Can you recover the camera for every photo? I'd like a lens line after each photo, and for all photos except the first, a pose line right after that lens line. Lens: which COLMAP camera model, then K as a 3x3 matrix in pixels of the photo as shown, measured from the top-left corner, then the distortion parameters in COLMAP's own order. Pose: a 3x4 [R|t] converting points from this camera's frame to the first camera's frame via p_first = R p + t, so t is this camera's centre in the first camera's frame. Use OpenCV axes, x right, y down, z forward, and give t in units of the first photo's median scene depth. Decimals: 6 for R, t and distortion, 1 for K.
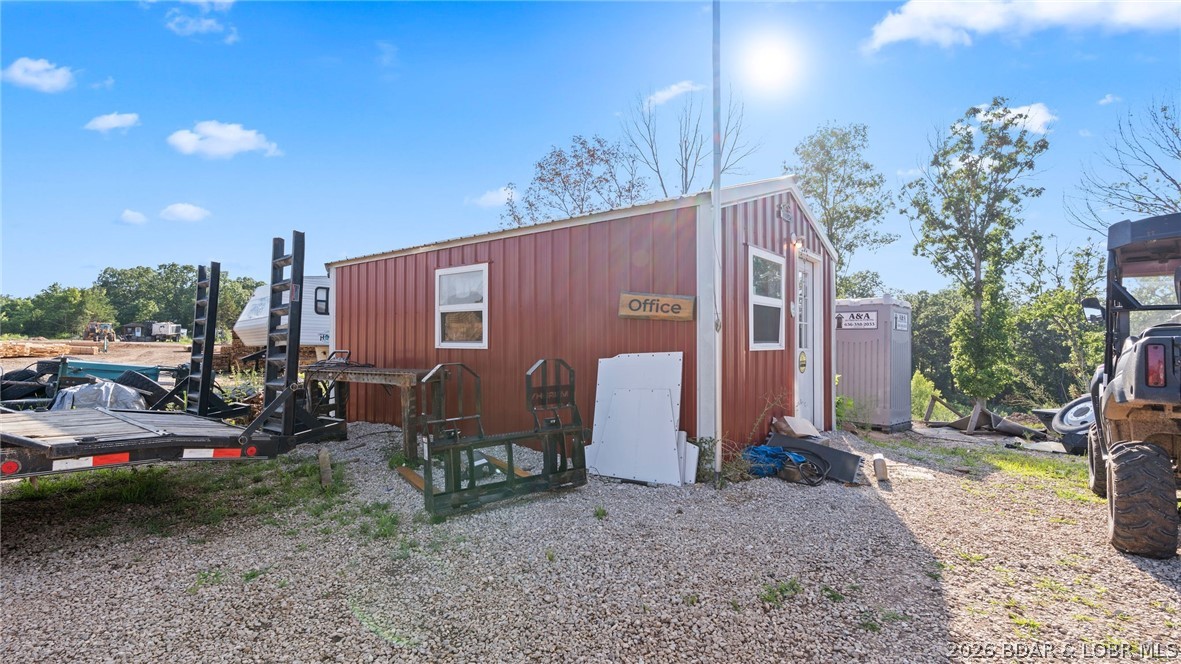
lens RADIAL K [[539.5, 0, 581.7], [0, 539.5, 342.5], [0, 0, 1]] dist [0.001389, 0.001940]
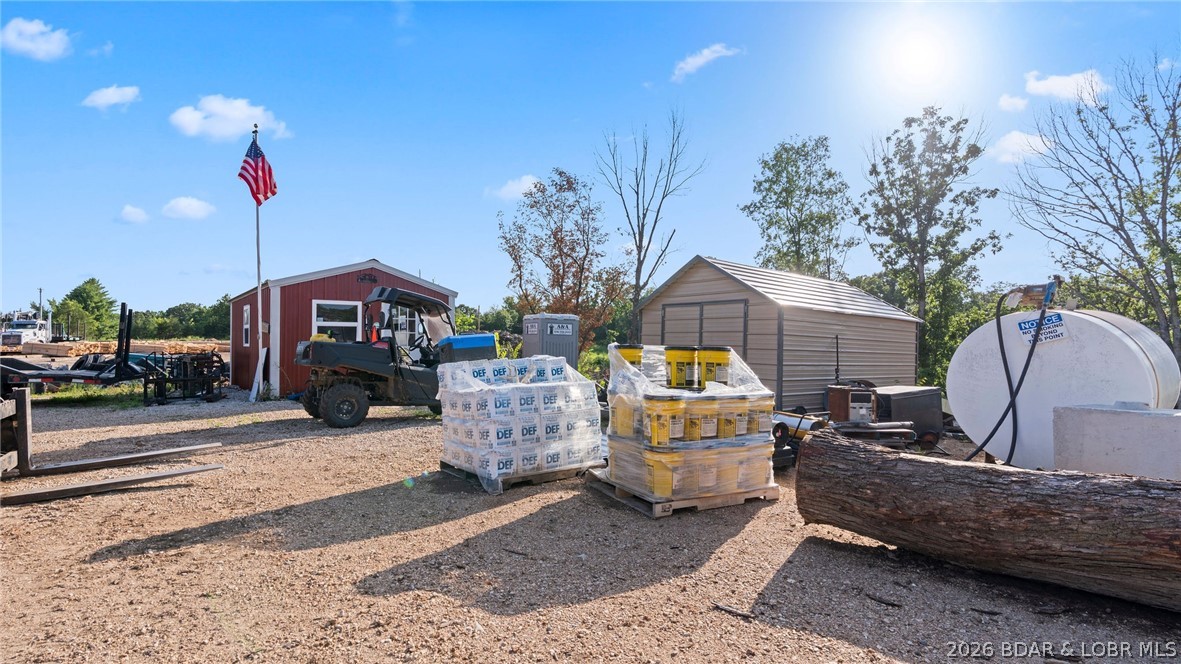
lens RADIAL K [[539.5, 0, 574.4], [0, 539.5, 345.0], [0, 0, 1]] dist [0.001389, 0.001940]
pose [[0.976895, -0.000392, -0.213720, 0.292081], [0.001745, 0.999980, 0.006143, -0.001691], [0.213713, -0.006374, 0.976876, -0.152296]]
